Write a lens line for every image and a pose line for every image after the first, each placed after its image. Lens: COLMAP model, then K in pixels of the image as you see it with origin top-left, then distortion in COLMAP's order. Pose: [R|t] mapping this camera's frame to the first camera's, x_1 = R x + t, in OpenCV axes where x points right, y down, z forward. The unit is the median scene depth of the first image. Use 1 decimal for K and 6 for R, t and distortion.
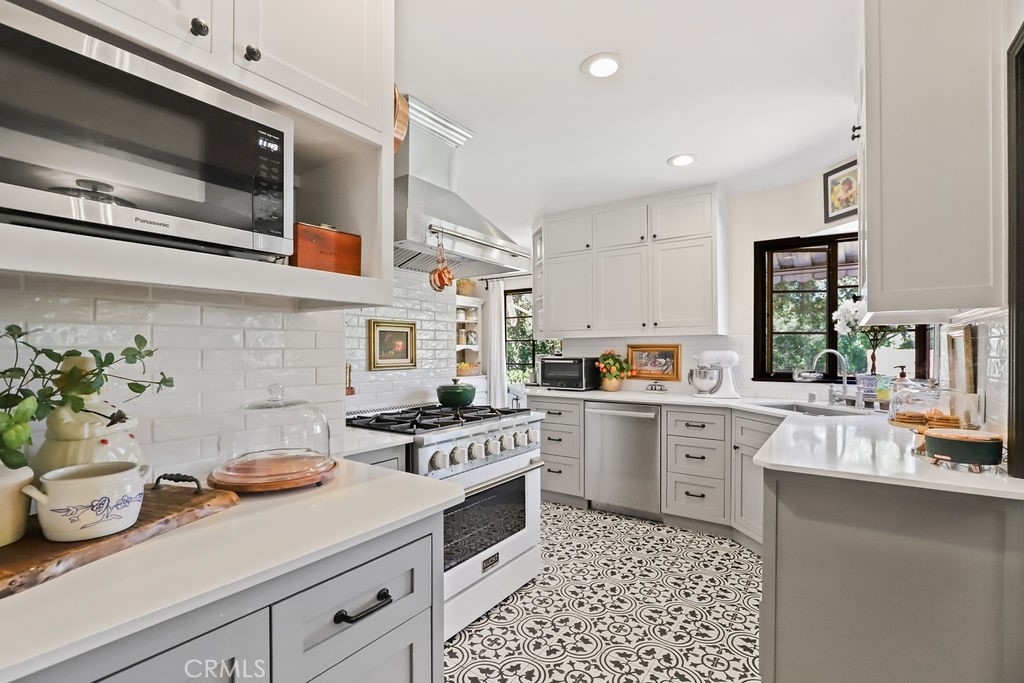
lens RADIAL K [[472.0, 0, 512.8], [0, 472.0, 347.5], [0, 0, 1]] dist [-0.001584, -0.000215]
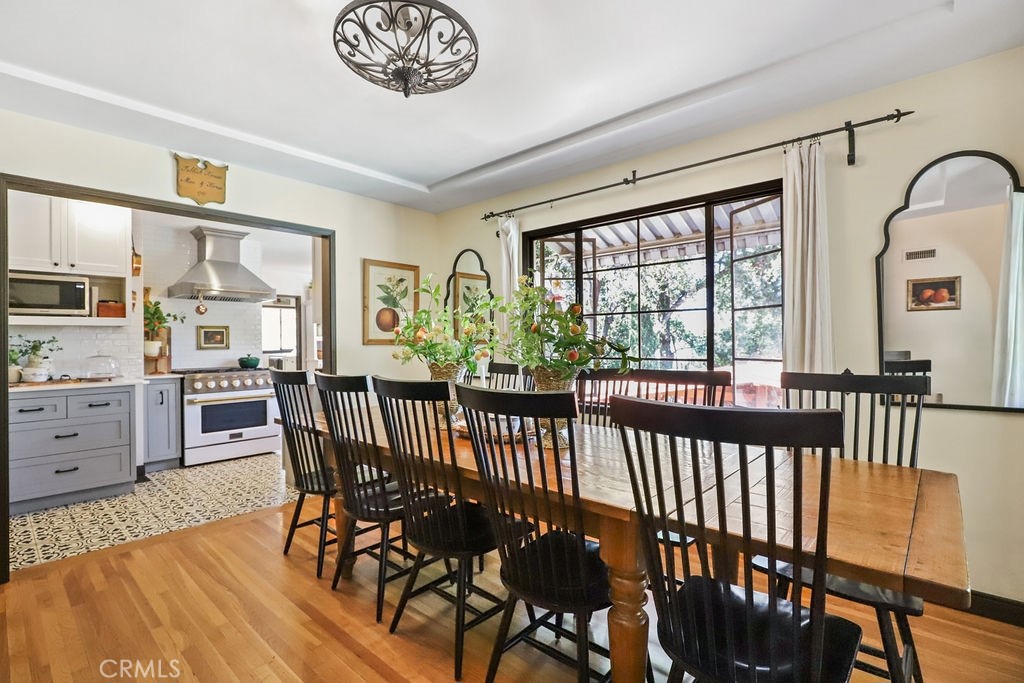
lens RADIAL K [[484.5, 0, 512.0], [0, 484.5, 341.5], [0, 0, 1]] dist [-0.001947, -0.000287]
pose [[0.993281, -0.004803, -0.115632, 3.364644], [0.005851, 0.999945, 0.008719, 0.003775], [0.115583, -0.009337, 0.993254, -2.459093]]
